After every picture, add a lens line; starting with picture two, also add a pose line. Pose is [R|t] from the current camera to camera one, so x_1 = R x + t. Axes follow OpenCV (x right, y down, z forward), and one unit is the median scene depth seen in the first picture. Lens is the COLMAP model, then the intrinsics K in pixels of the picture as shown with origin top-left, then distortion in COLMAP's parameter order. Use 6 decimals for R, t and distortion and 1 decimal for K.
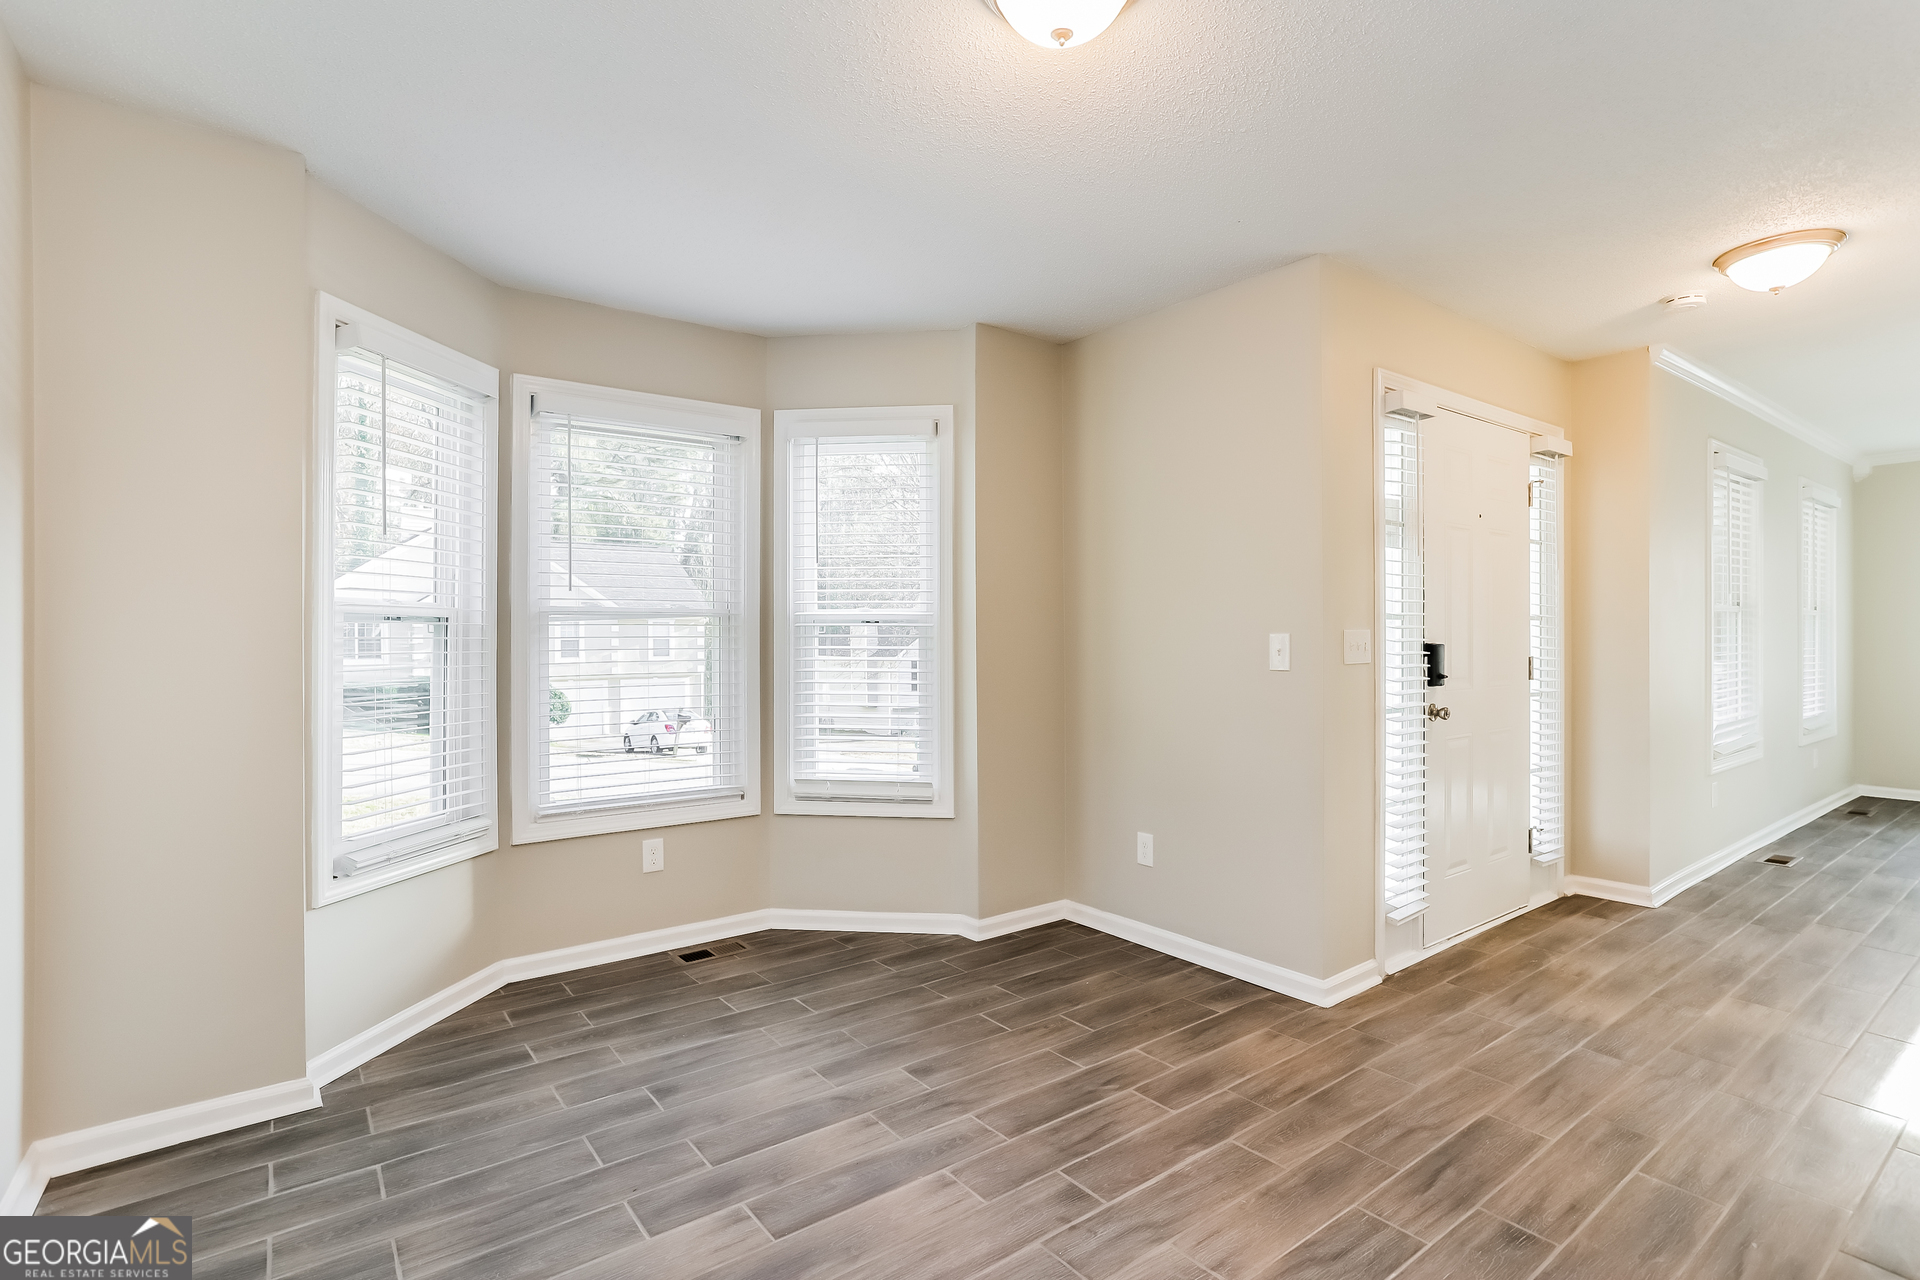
lens RADIAL K [[929.5, 0, 963.7], [0, 929.5, 633.7], [0, 0, 1]] dist [-0.000586, 0.000436]
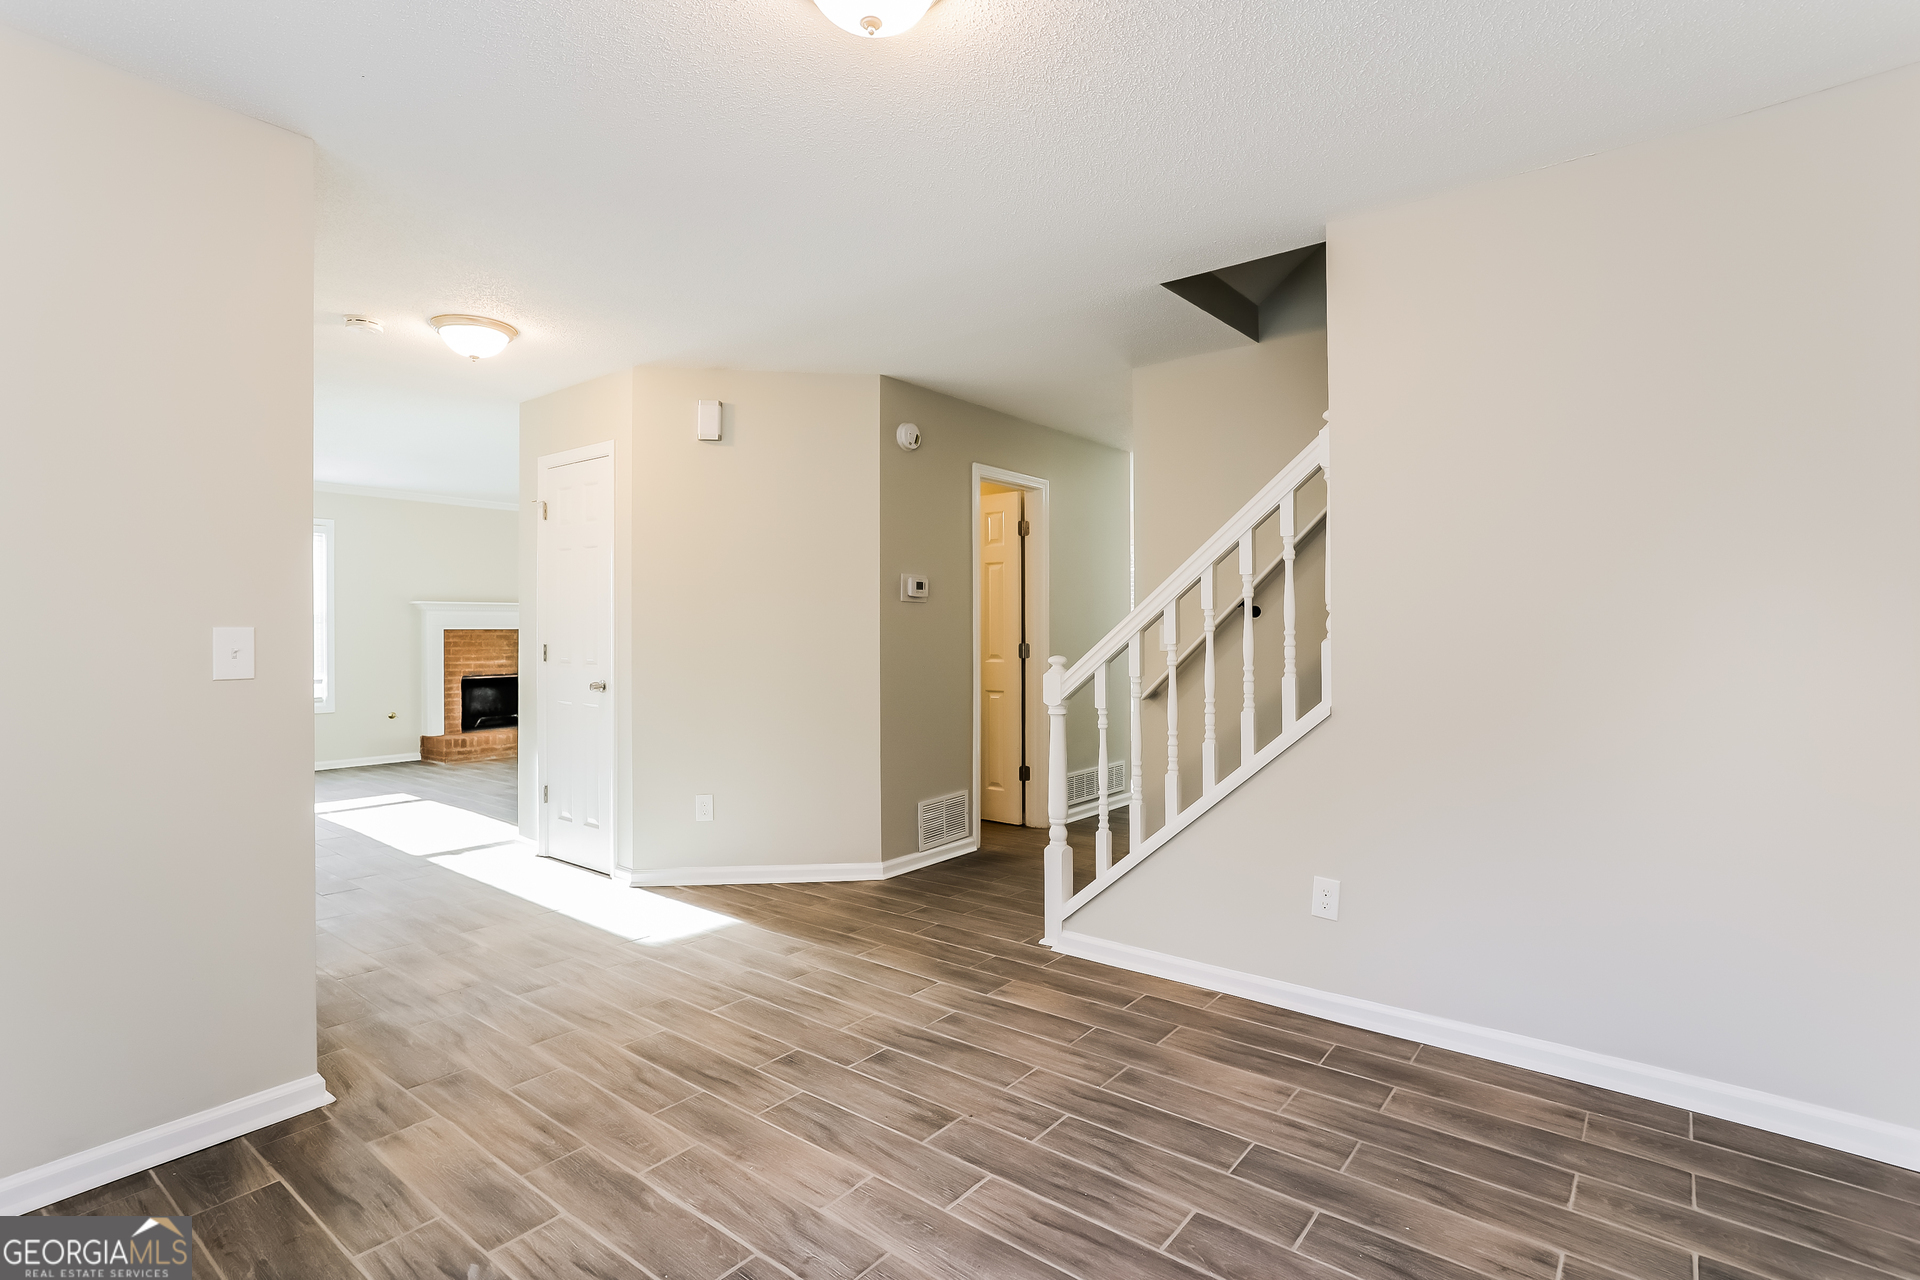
lens RADIAL K [[929.5, 0, 963.7], [0, 929.5, 633.7], [0, 0, 1]] dist [-0.000586, 0.000436]
pose [[-0.251966, 0.002149, 0.967734, -0.632879], [-0.001693, 0.999995, -0.002662, 0.004997], [-0.967735, -0.002309, -0.251961, 0.837101]]
